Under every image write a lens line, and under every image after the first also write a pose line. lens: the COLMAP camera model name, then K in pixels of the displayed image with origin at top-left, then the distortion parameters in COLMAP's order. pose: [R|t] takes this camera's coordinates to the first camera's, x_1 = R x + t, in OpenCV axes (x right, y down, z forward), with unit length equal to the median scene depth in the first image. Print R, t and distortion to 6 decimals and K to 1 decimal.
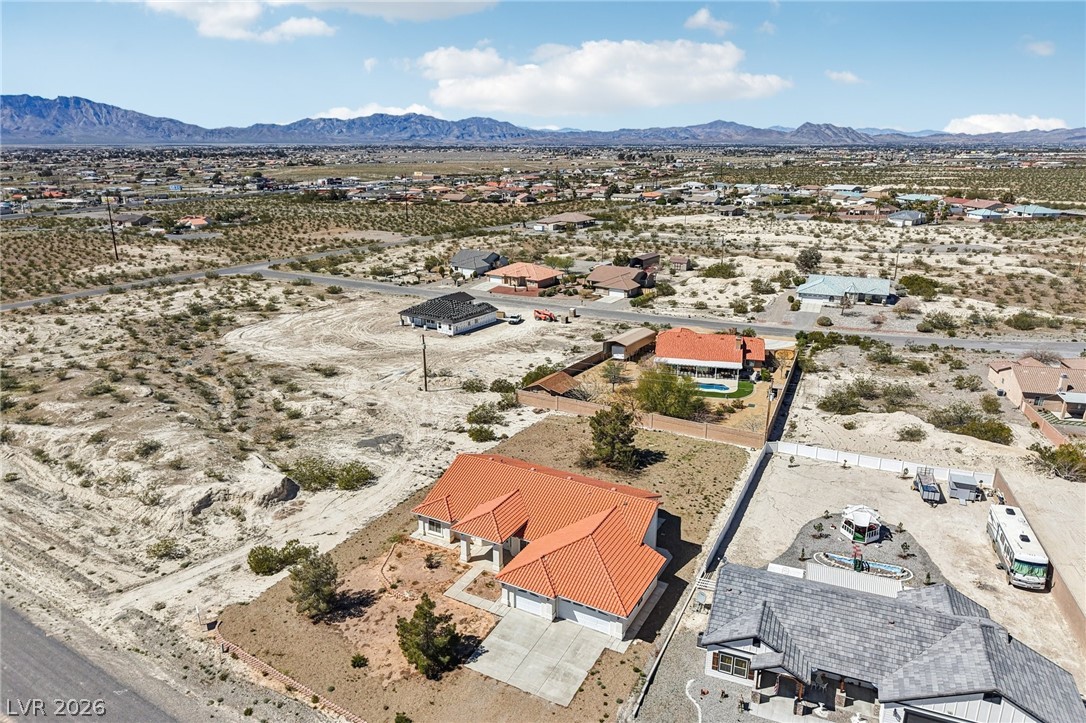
lens RADIAL K [[726.5, 0, 535.0], [0, 726.5, 361.4], [0, 0, 1]] dist [0.018956, -0.019389]
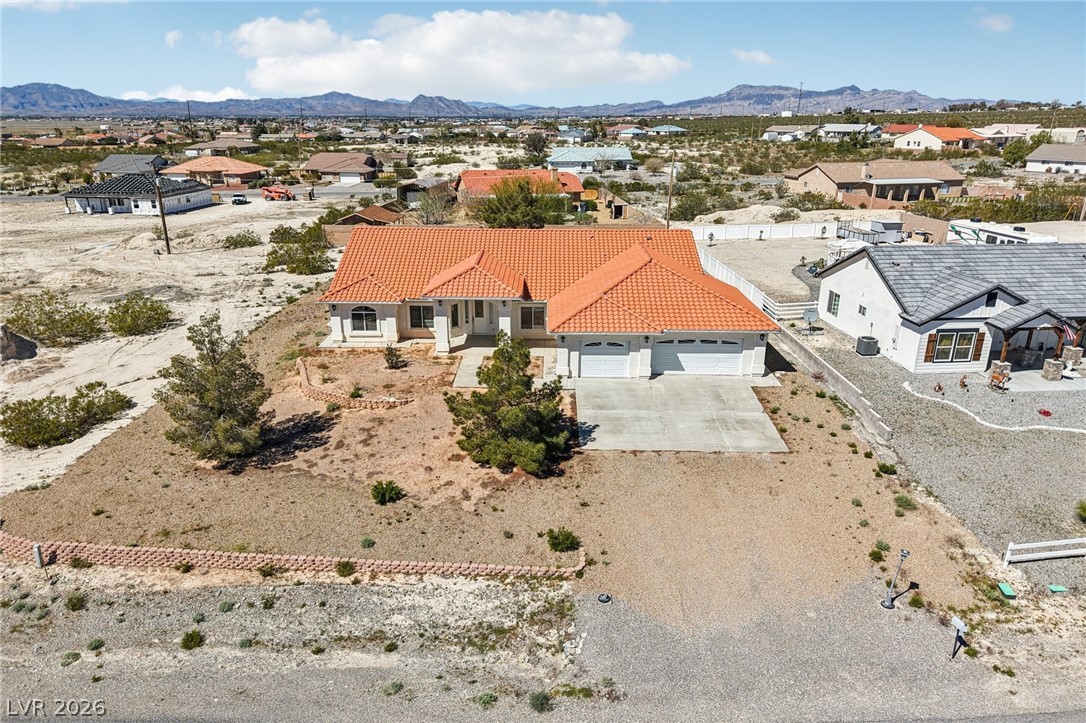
lens RADIAL K [[726.5, 0, 535.0], [0, 726.5, 361.4], [0, 0, 1]] dist [0.018956, -0.019389]
pose [[0.881858, -0.146569, 0.448157, -0.224696], [0.131901, 0.989197, 0.063969, 0.188368], [-0.452691, 0.002701, 0.891663, 0.315330]]
